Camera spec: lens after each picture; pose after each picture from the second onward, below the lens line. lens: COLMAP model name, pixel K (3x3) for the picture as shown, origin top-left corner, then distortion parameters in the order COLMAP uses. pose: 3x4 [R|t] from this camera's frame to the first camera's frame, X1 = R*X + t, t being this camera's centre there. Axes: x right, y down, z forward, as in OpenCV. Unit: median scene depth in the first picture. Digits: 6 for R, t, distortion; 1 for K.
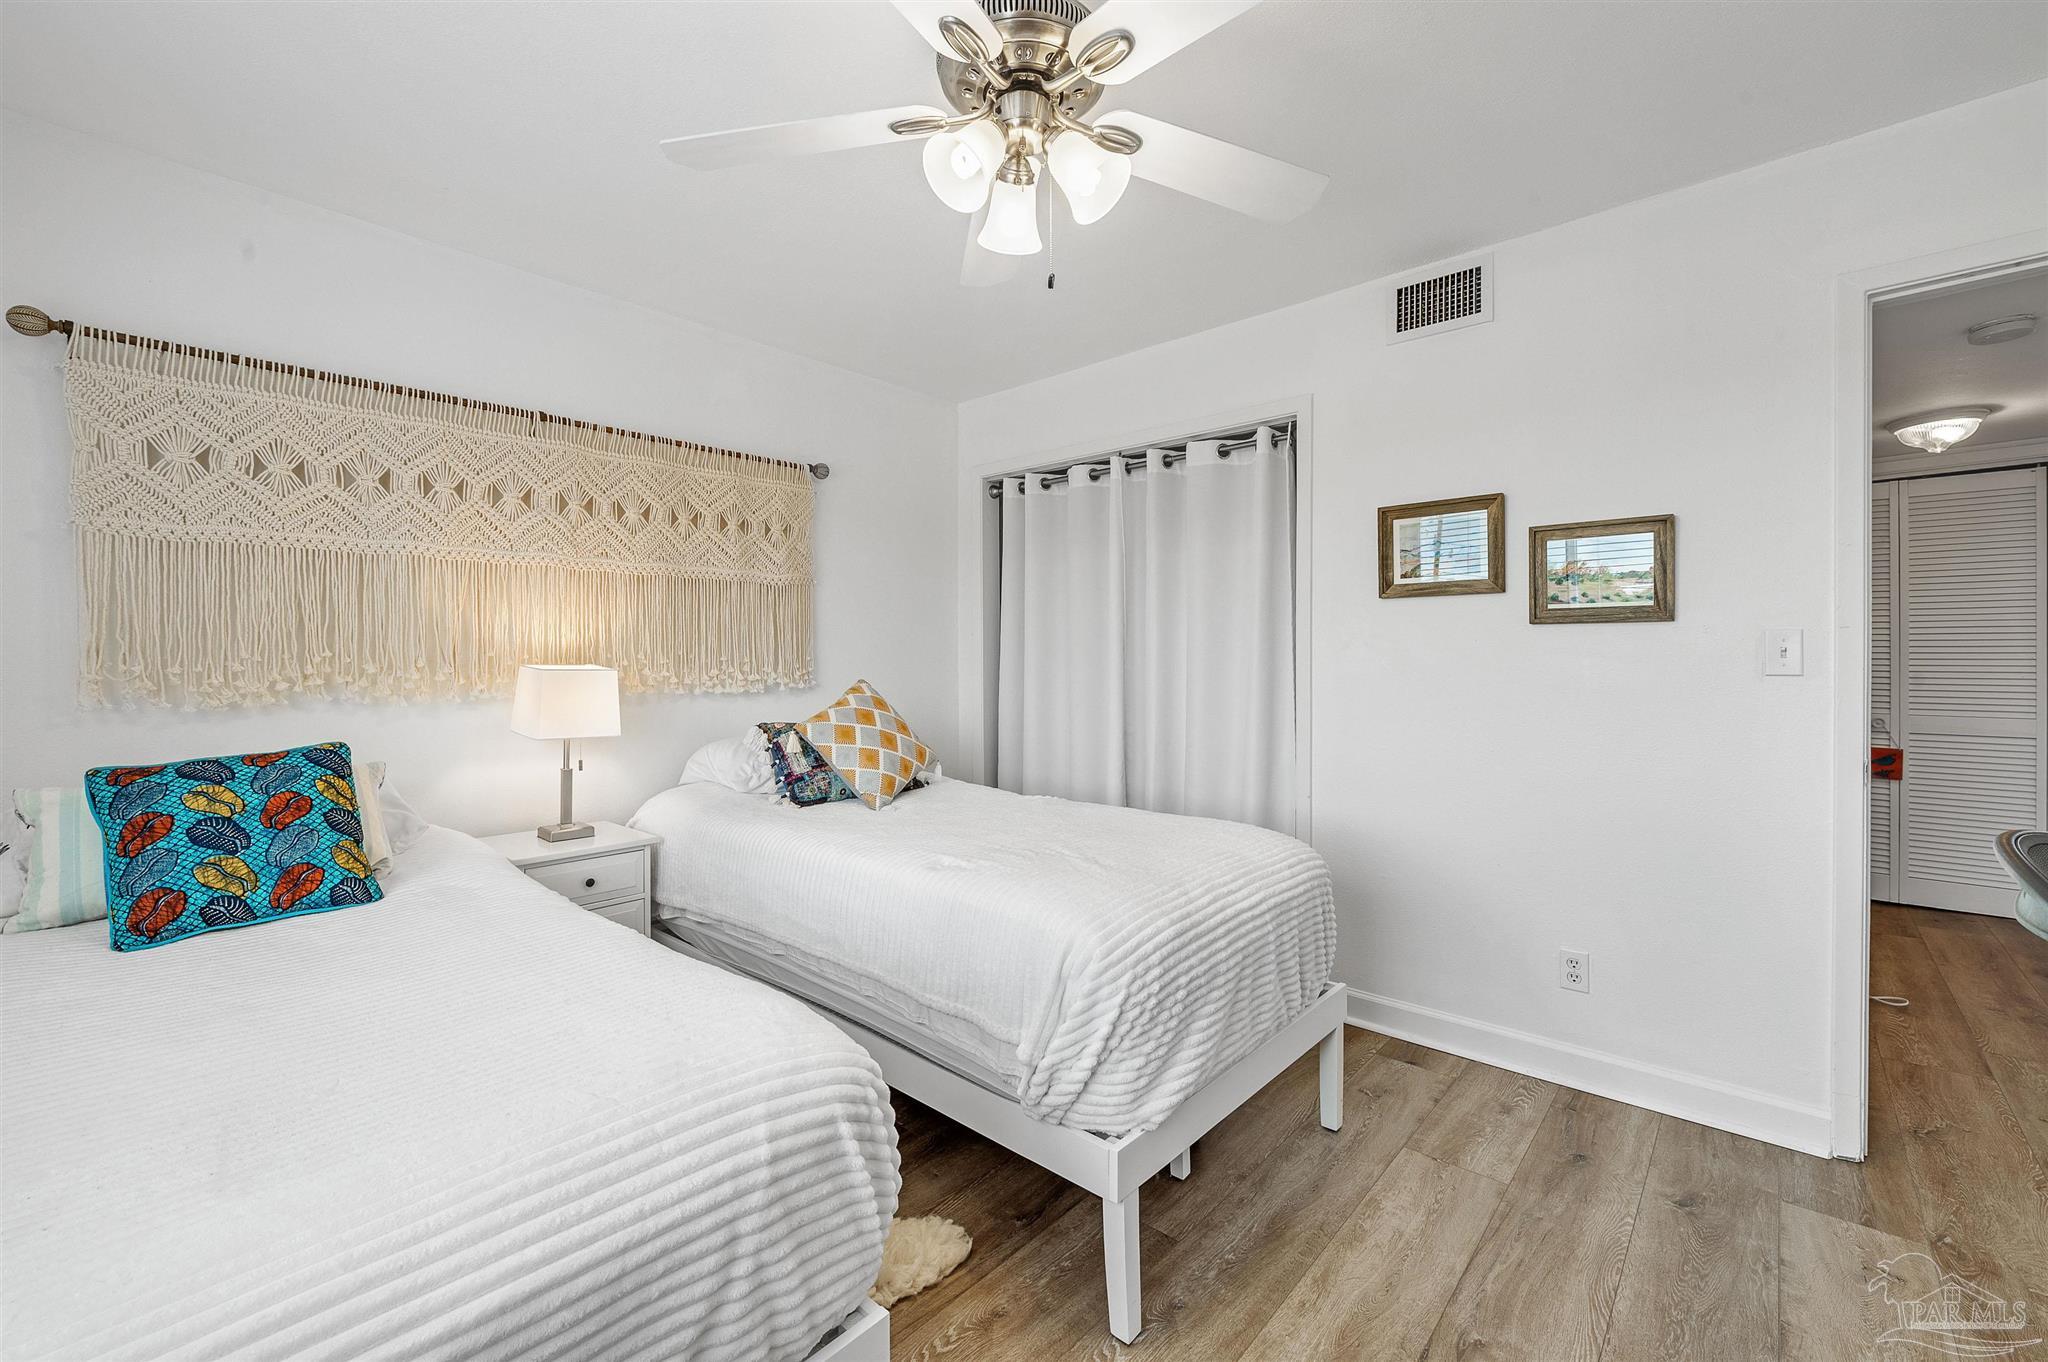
lens RADIAL K [[830.6, 0, 1032.3], [0, 830.6, 660.7], [0, 0, 1]] dist [0.001082, -0.000110]
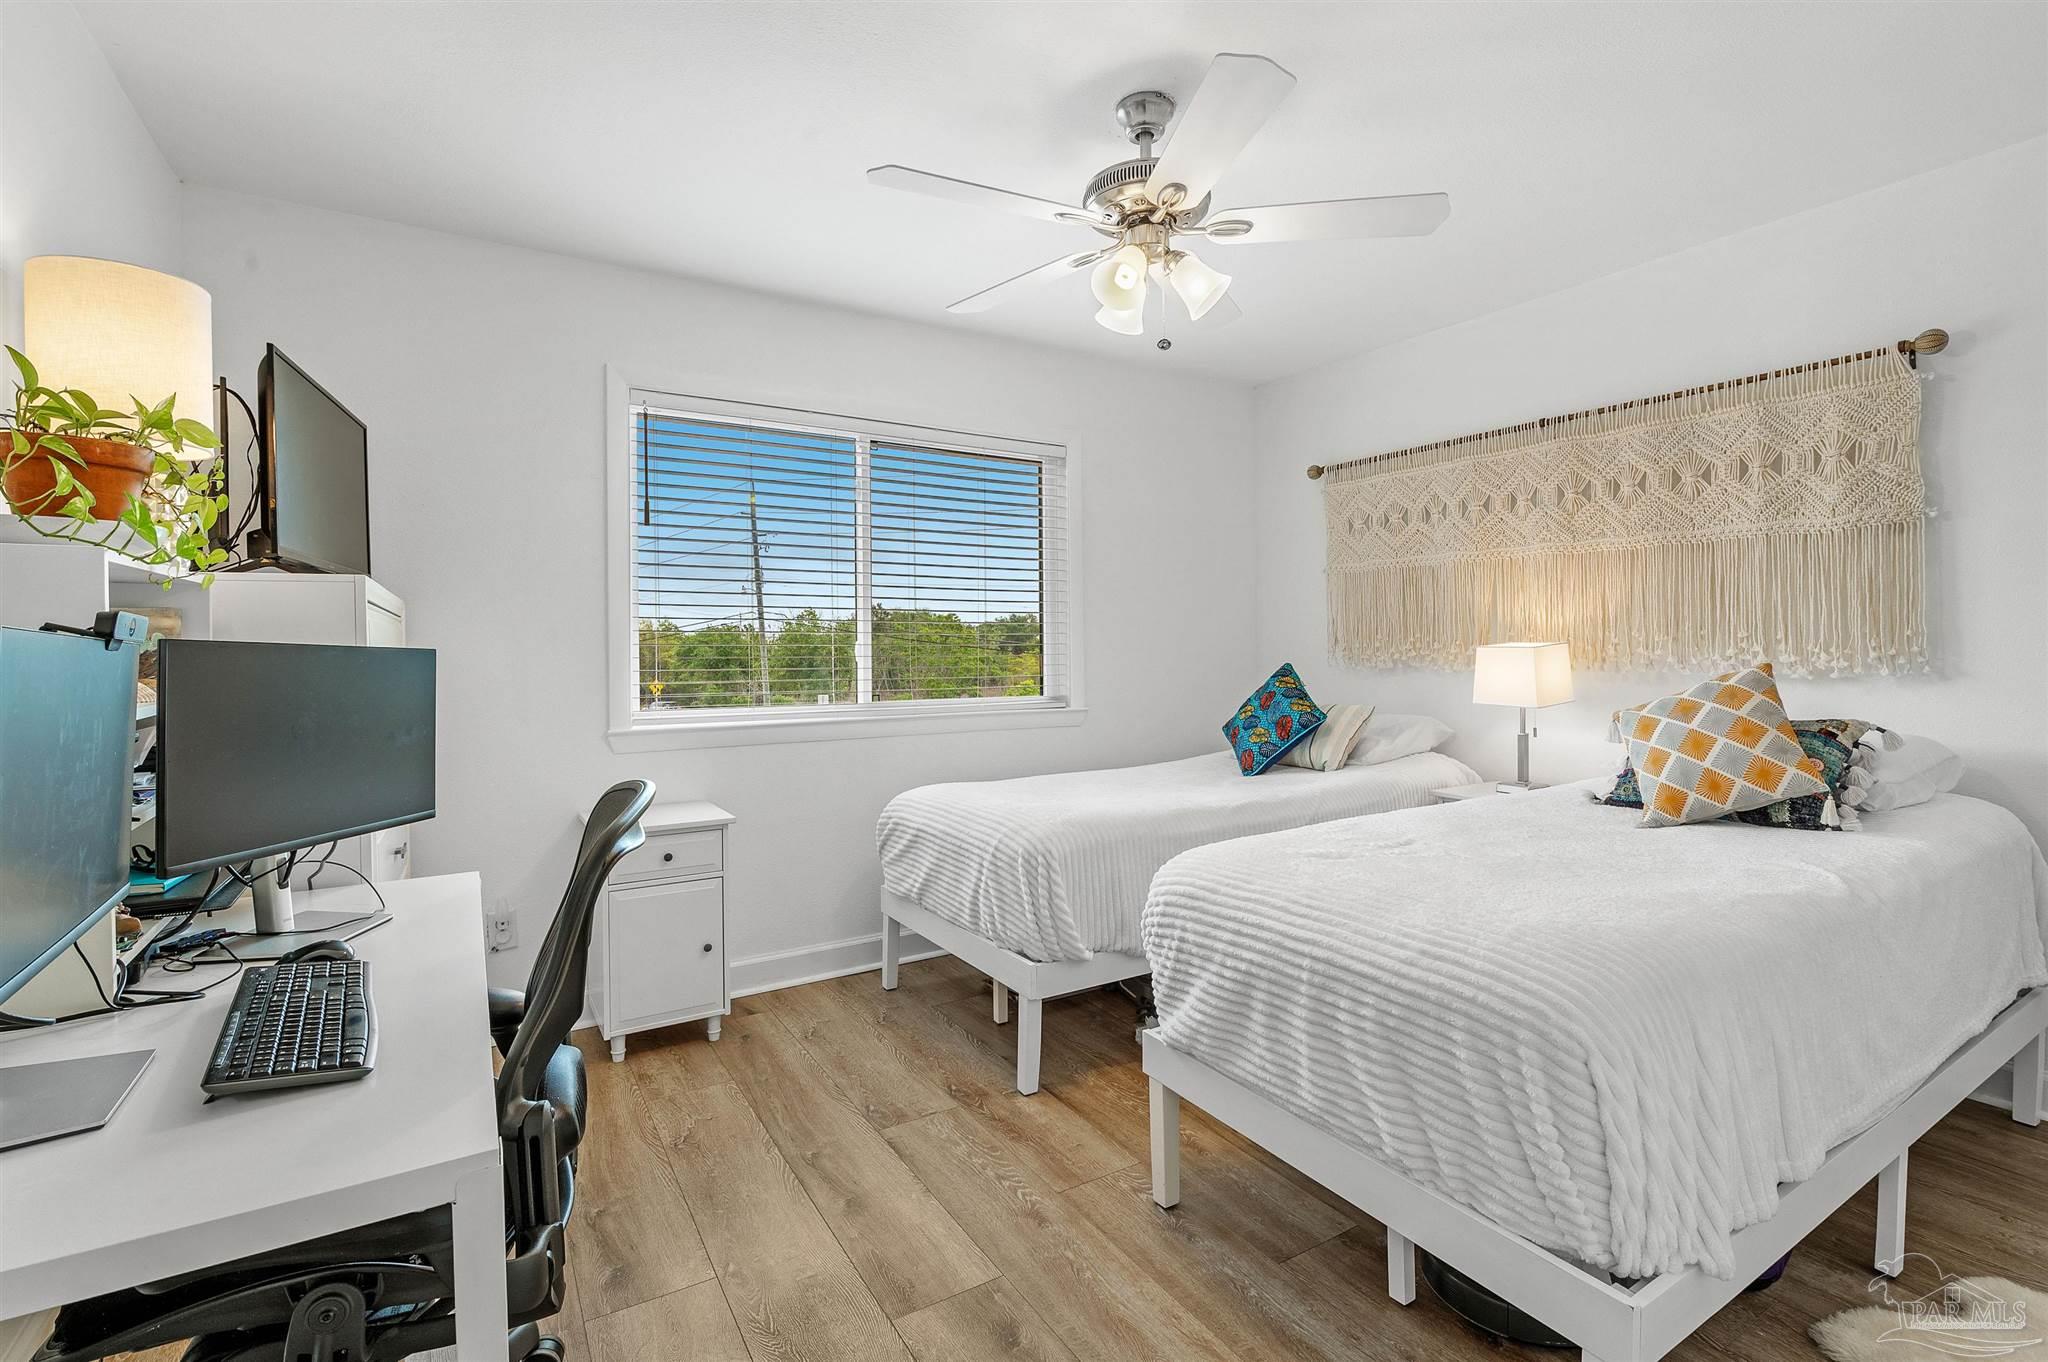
lens RADIAL K [[923.7, 0, 1032.9], [0, 923.7, 674.4], [0, 0, 1]] dist [-0.003113, -0.000169]
pose [[-0.278482, 0.034402, -0.959825, 0.825852], [0.005201, 0.999398, 0.034311, 0.002022], [0.960427, 0.004563, -0.278493, 0.689749]]
